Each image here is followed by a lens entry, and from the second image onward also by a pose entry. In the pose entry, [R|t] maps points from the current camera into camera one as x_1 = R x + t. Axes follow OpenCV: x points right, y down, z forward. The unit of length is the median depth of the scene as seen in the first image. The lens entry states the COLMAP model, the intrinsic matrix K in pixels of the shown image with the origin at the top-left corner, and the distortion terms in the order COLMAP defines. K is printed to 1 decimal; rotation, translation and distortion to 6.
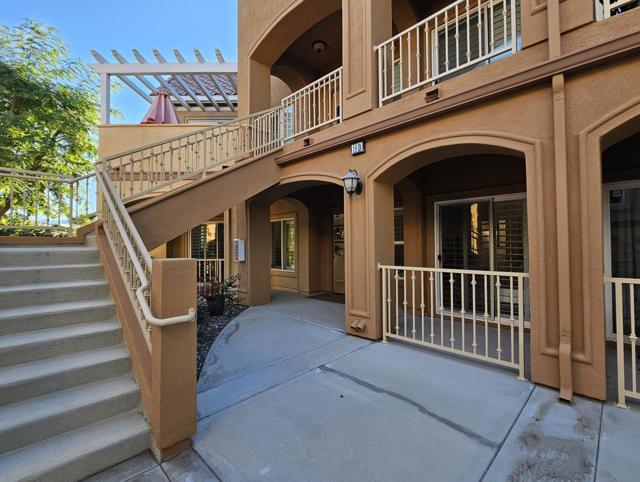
lens RADIAL K [[263.2, 0, 317.2], [0, 263.2, 237.1], [0, 0, 1]] dist [0.000231, 0.000185]
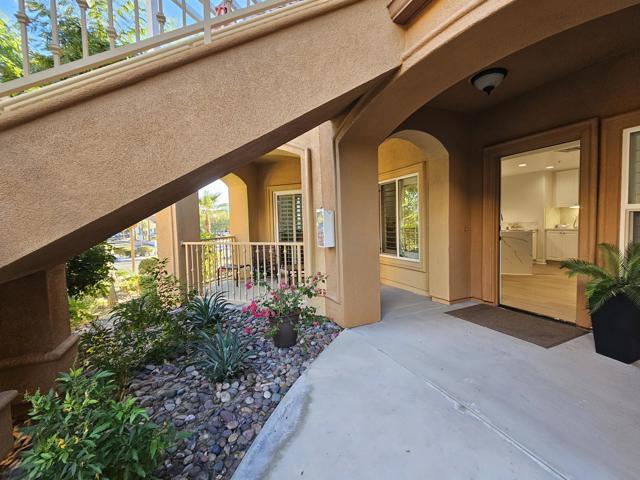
lens RADIAL K [[263.2, 0, 317.2], [0, 263.2, 236.1], [0, 0, 1]] dist [0.000231, 0.000185]
pose [[0.919251, -0.000421, -0.393671, -0.074160], [0.034498, 0.996239, 0.079490, 0.017623], [0.392157, -0.086652, 0.915808, 0.402554]]
